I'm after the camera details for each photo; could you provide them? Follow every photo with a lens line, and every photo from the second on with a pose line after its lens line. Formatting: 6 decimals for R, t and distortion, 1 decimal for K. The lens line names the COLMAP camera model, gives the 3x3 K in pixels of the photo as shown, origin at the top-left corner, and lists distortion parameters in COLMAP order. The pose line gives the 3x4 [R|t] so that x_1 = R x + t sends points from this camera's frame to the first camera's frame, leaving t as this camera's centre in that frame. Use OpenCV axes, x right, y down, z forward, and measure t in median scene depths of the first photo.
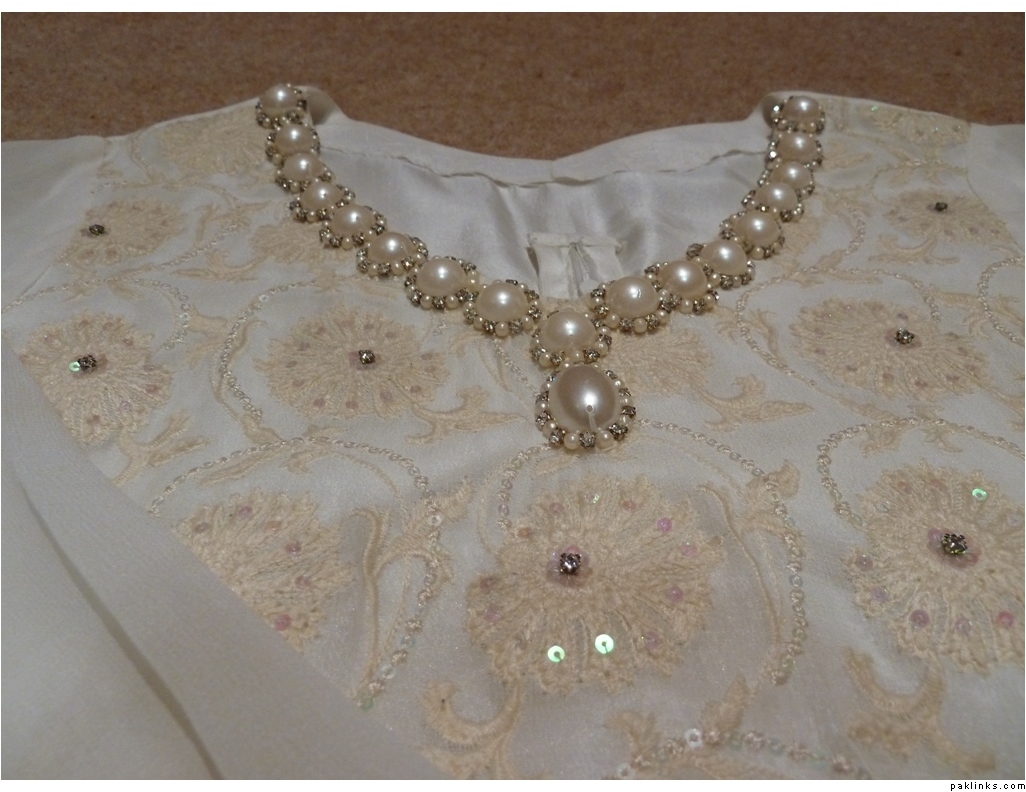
lens RADIAL K [[798.1, 0, 513.0], [0, 798.1, 396.0], [0, 0, 1]] dist [-0.000397, -0.000318]
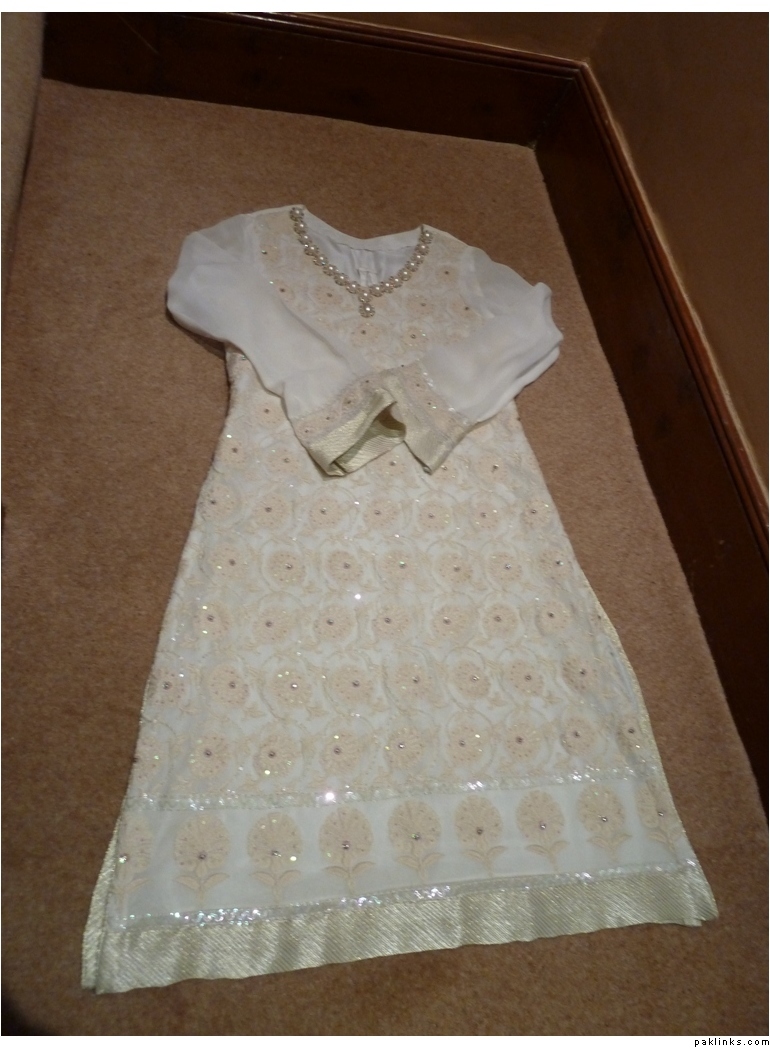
lens RADIAL K [[809.9, 0, 385.0], [0, 809.9, 524.0], [0, 0, 1]] dist [-0.001585, -0.003914]
pose [[0.976707, 0.089135, 0.195186, -0.677535], [-0.147694, 0.939133, 0.310187, -0.314464], [-0.155657, -0.331790, 0.930423, -4.315661]]
